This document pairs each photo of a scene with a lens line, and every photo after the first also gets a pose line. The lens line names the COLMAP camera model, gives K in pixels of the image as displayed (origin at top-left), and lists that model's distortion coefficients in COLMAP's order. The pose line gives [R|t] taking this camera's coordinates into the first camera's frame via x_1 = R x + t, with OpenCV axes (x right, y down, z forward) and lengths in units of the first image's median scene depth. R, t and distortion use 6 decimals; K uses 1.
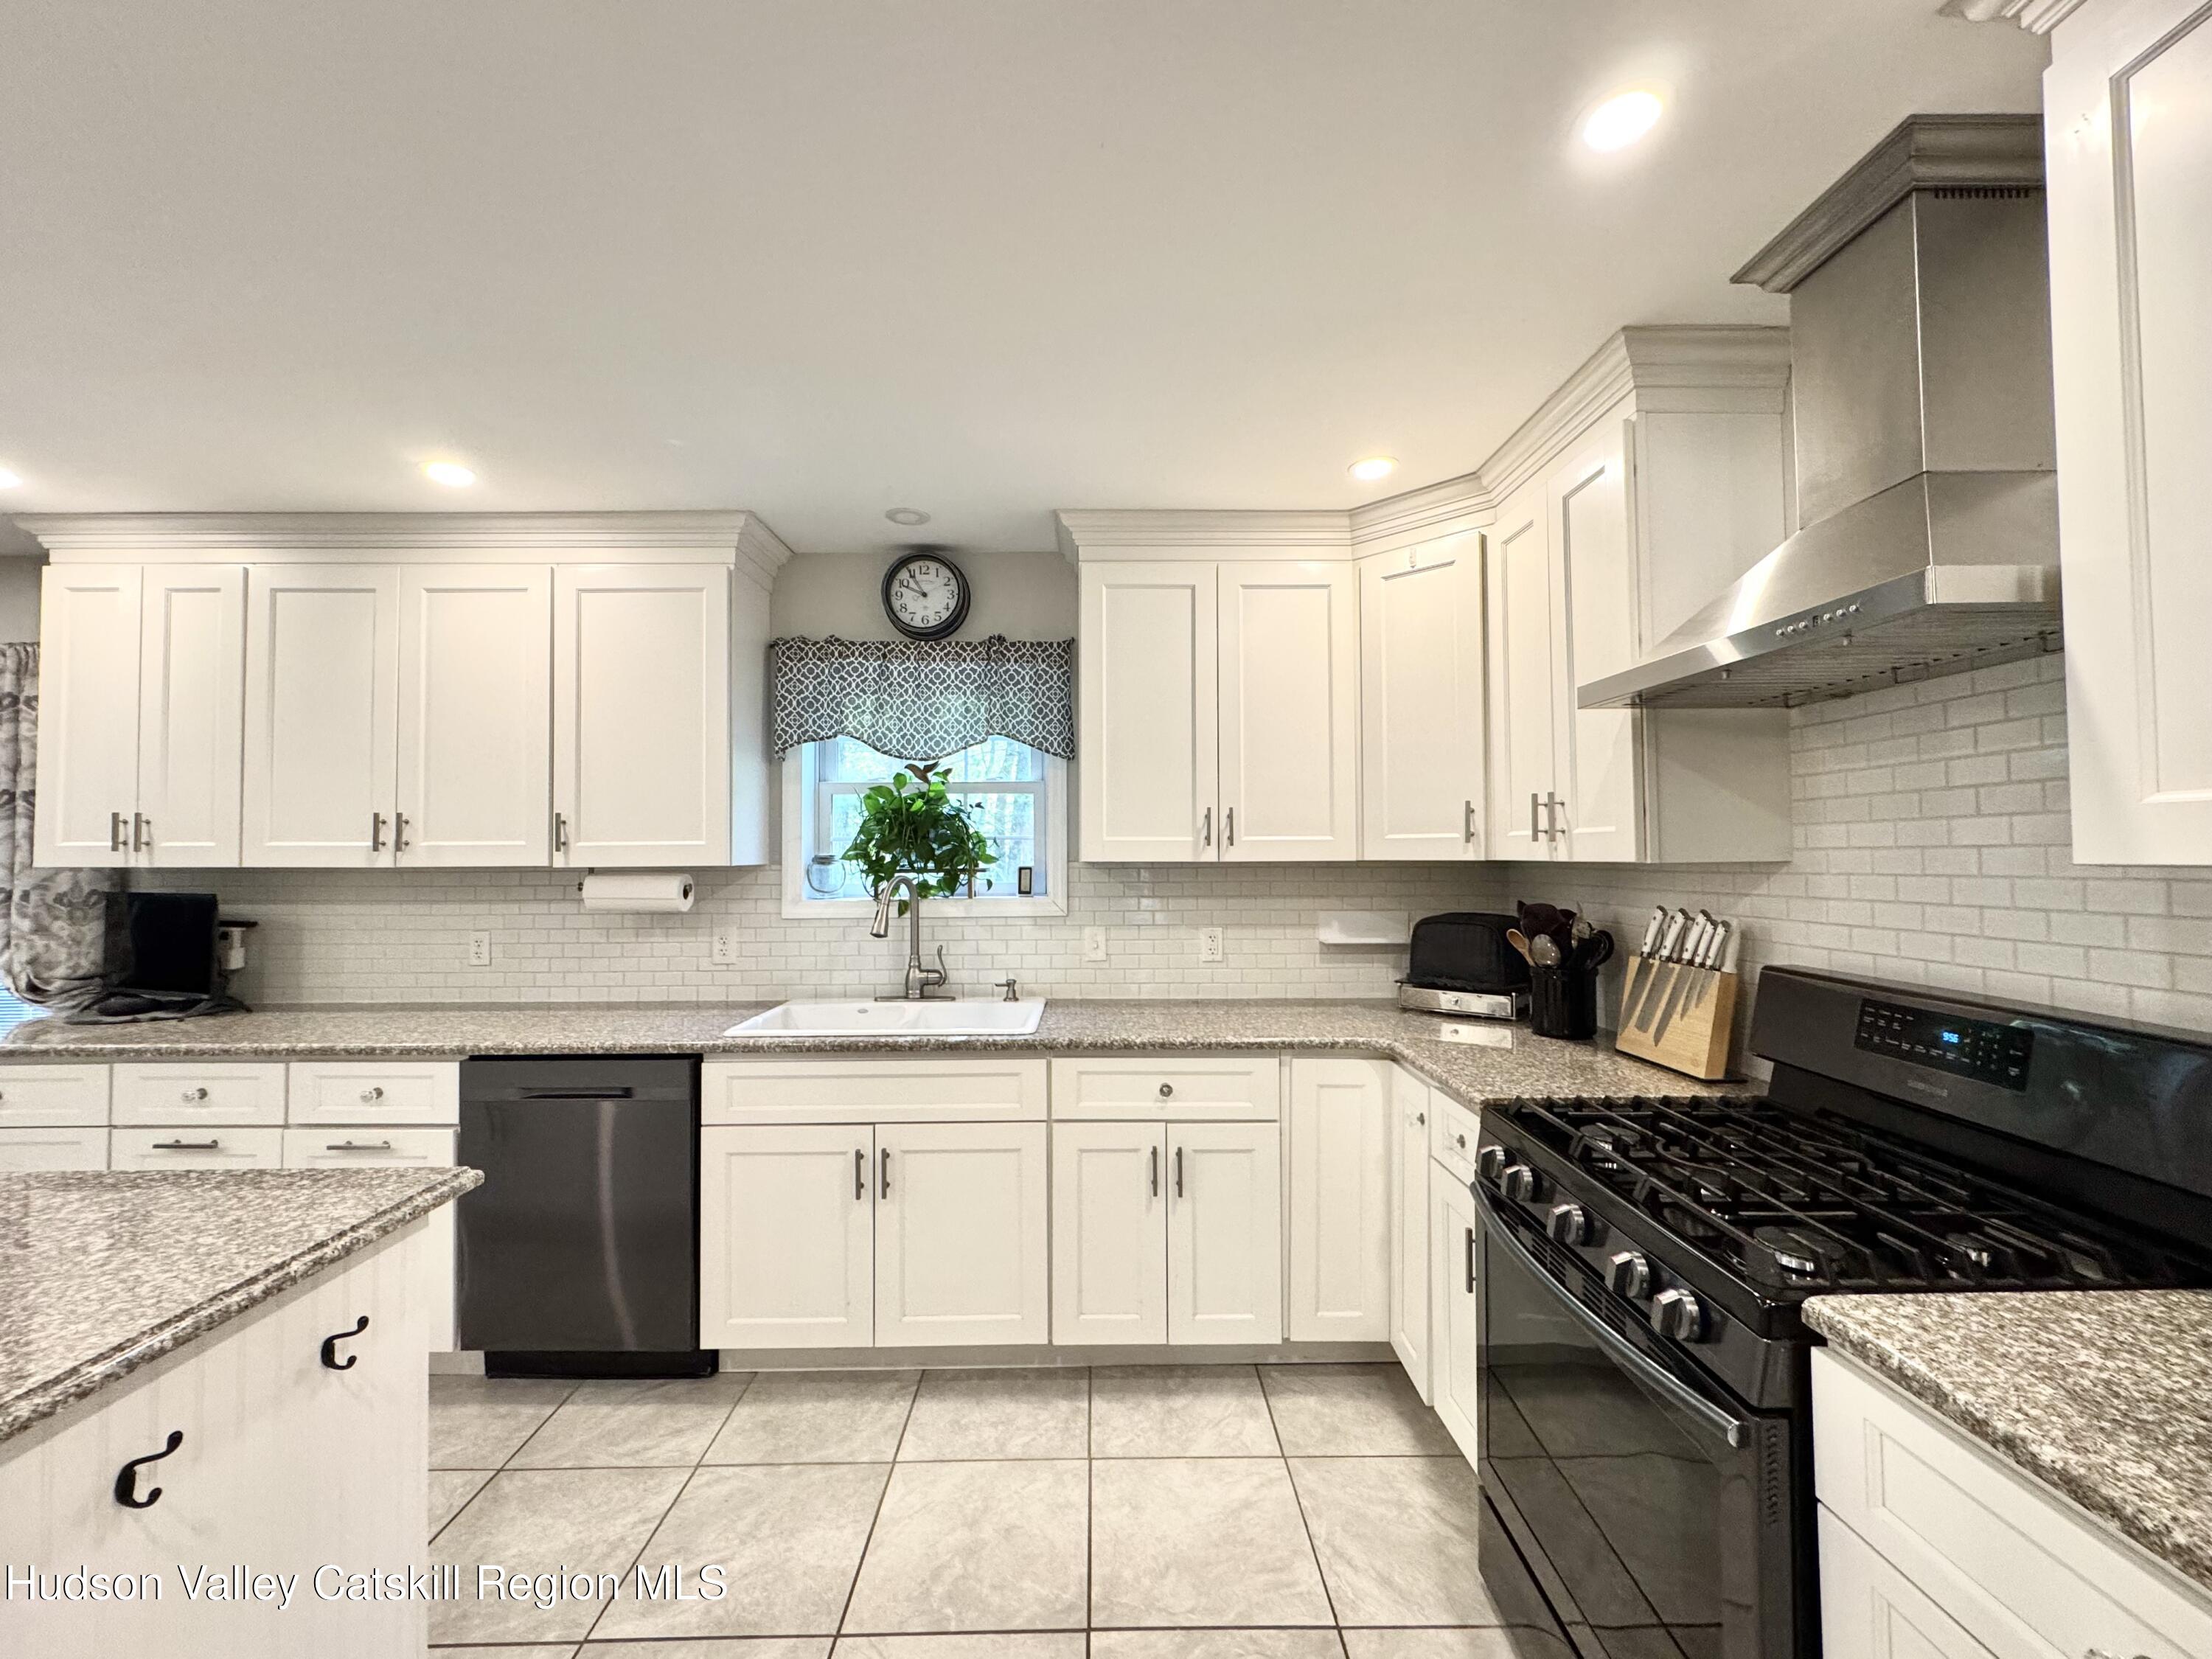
lens RADIAL K [[880.4, 0, 1108.2], [0, 880.4, 831.3], [0, 0, 1]] dist [-0.002890, 0.000101]
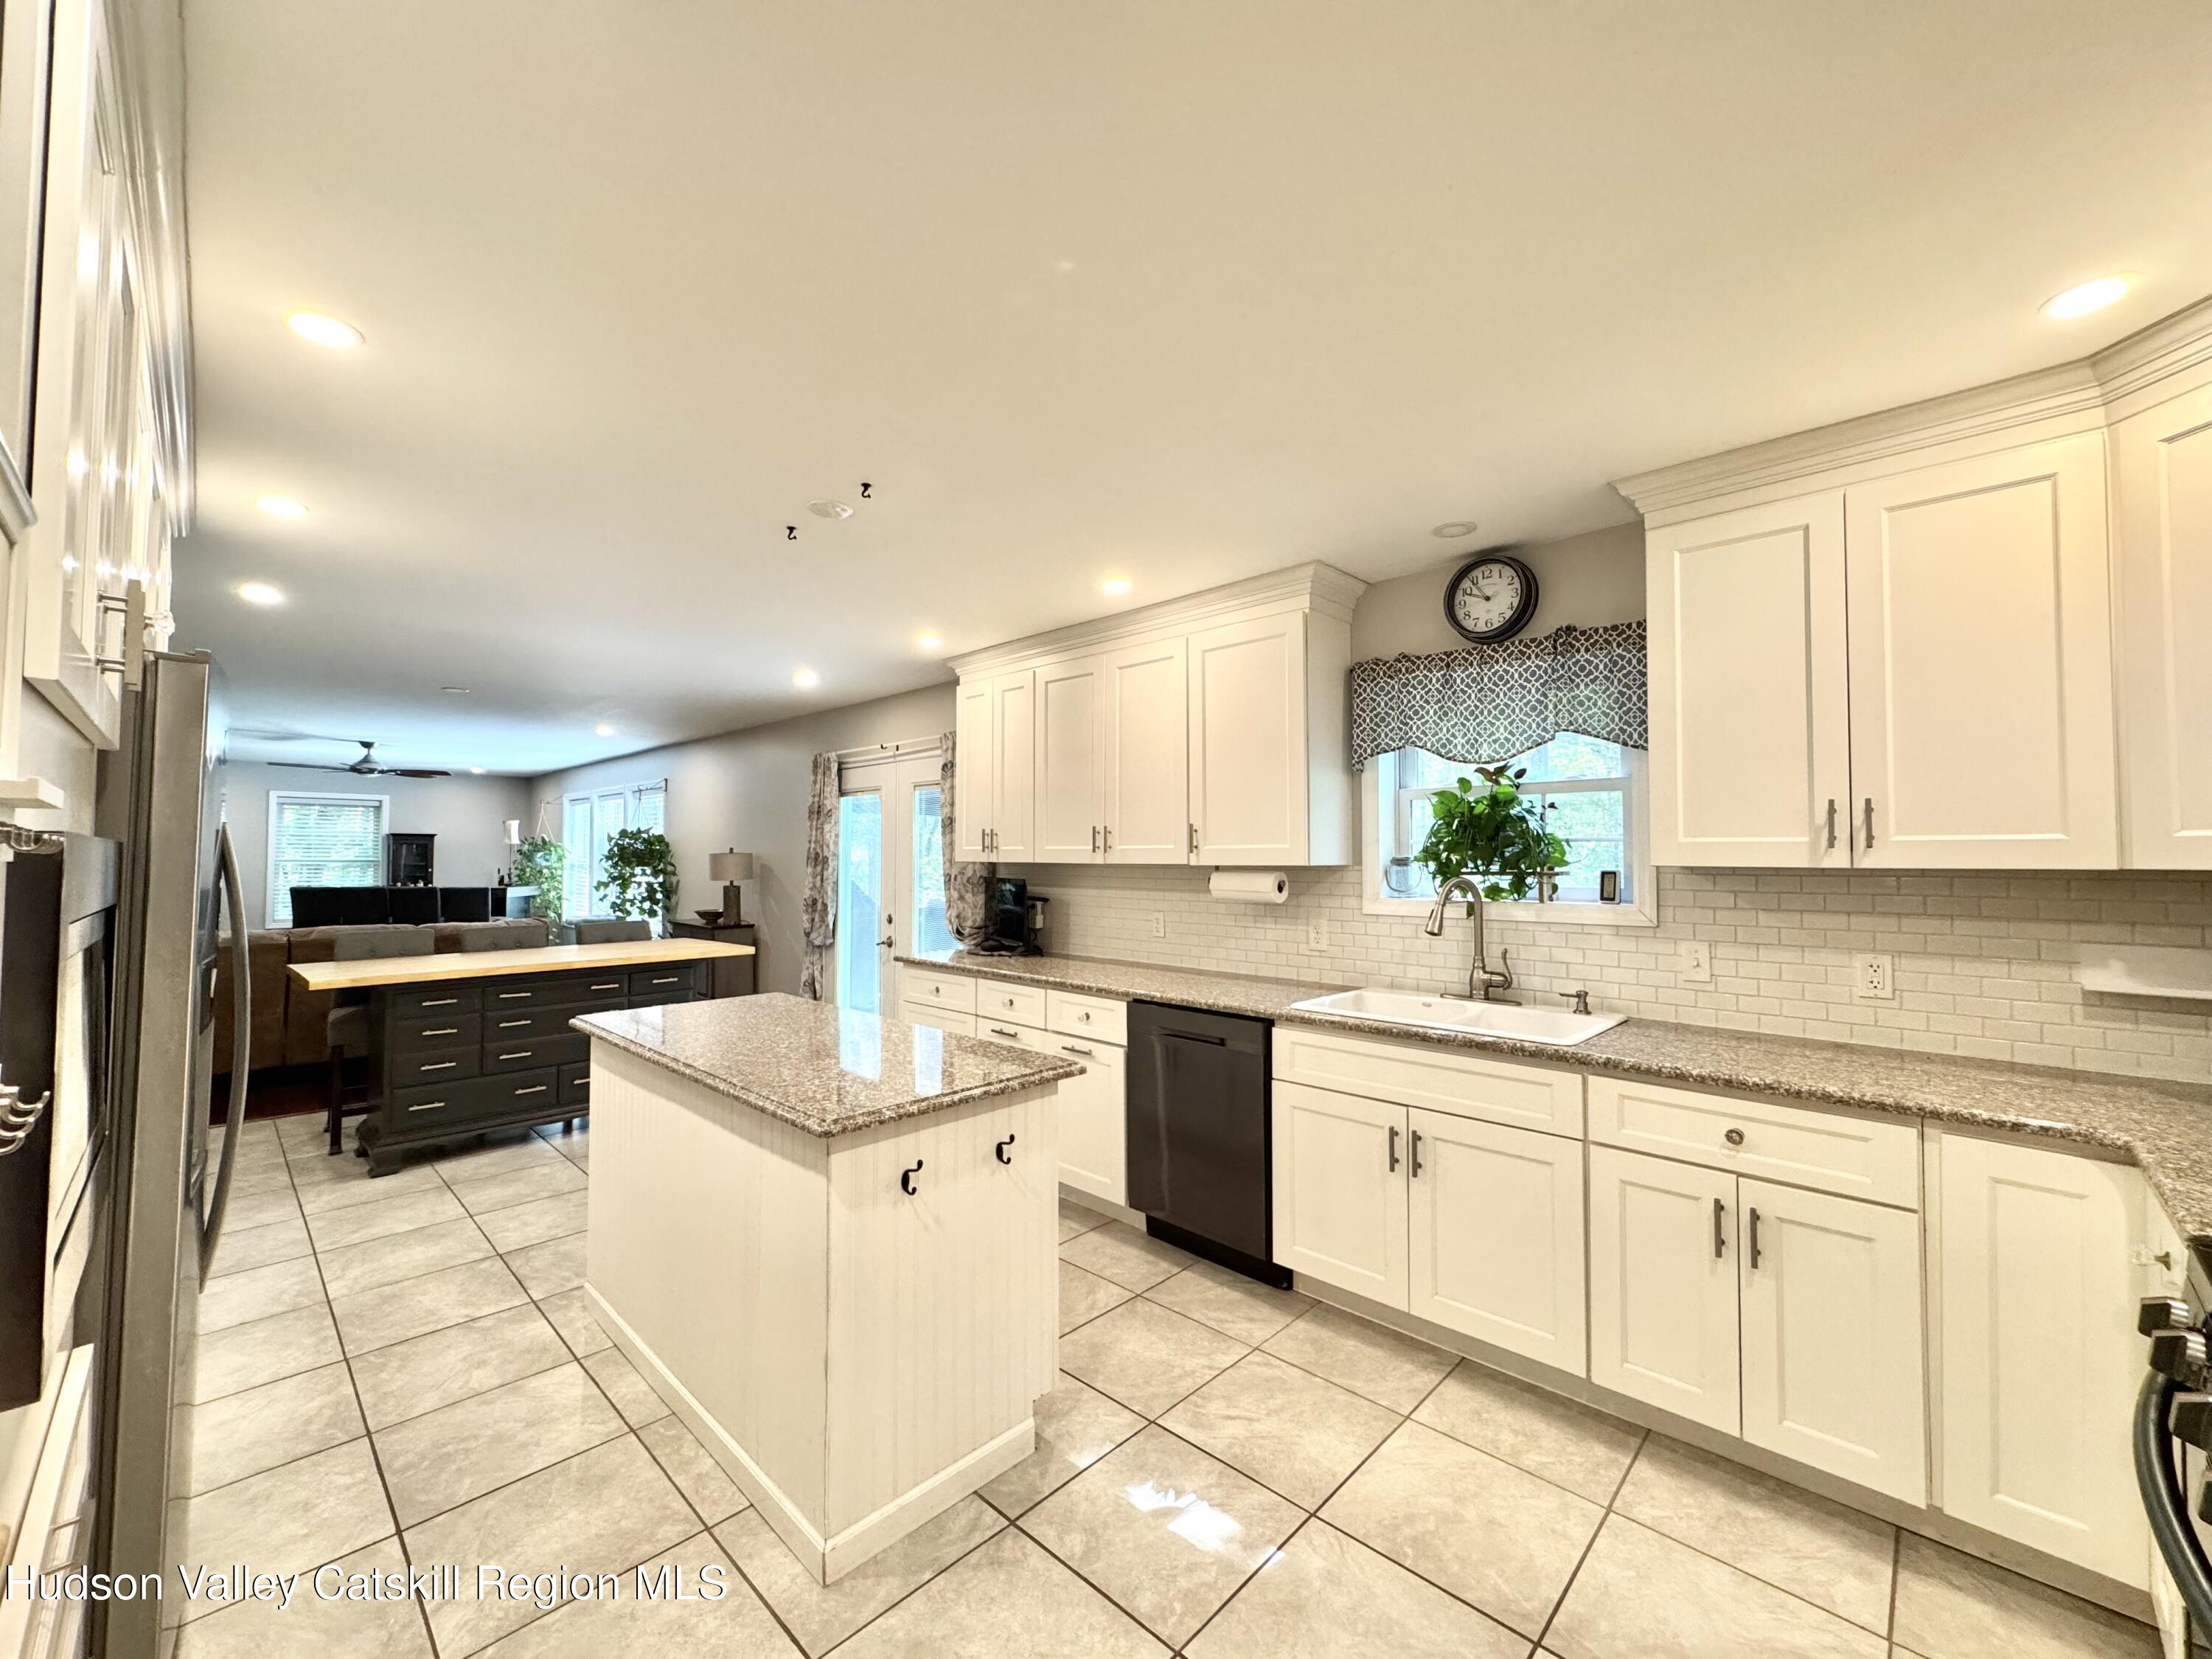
lens RADIAL K [[880.4, 0, 1108.2], [0, 880.4, 831.3], [0, 0, 1]] dist [-0.002890, 0.000101]
pose [[0.710901, -0.014640, -0.703140, 0.205648], [0.012561, 0.999888, -0.008119, -0.000379], [0.703180, -0.003061, 0.711005, -0.021358]]
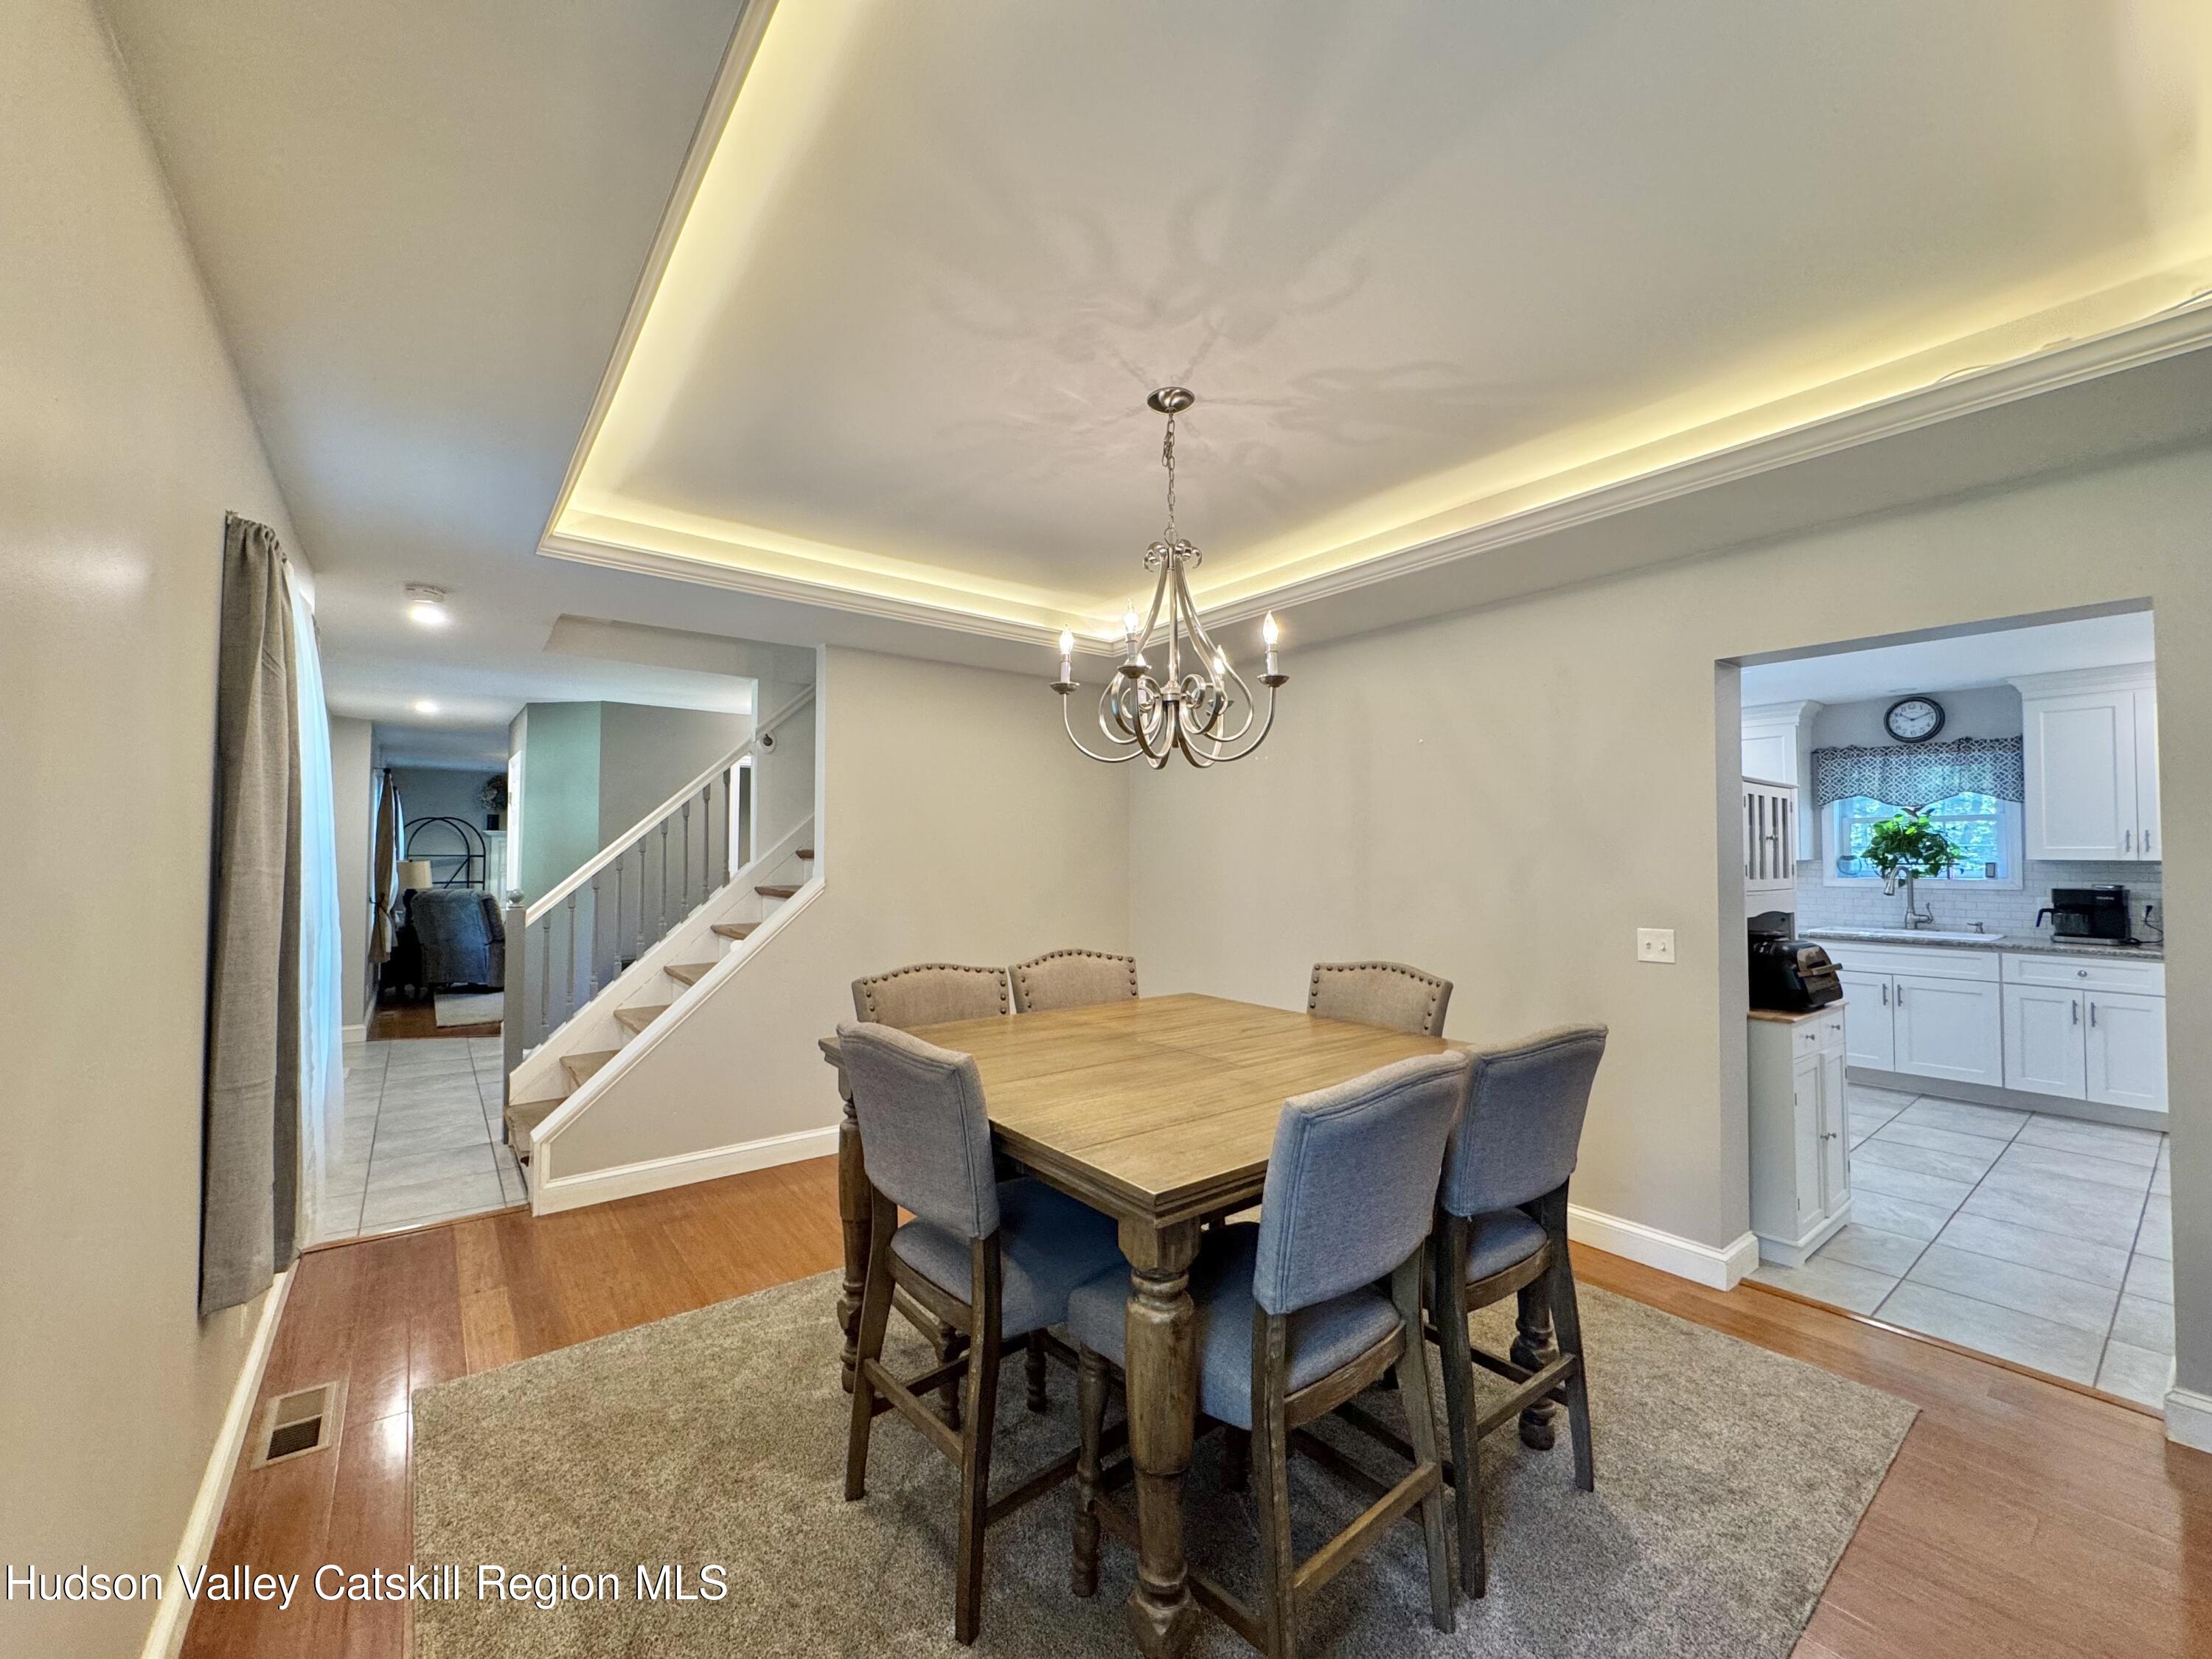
lens RADIAL K [[880.4, 0, 1108.2], [0, 880.4, 831.3], [0, 0, 1]] dist [-0.002890, 0.000101]
pose [[0.602289, -0.015394, -0.798130, 0.286838], [0.017809, 0.999824, -0.005845, -0.050916], [0.798079, -0.010694, 0.602457, -1.720151]]
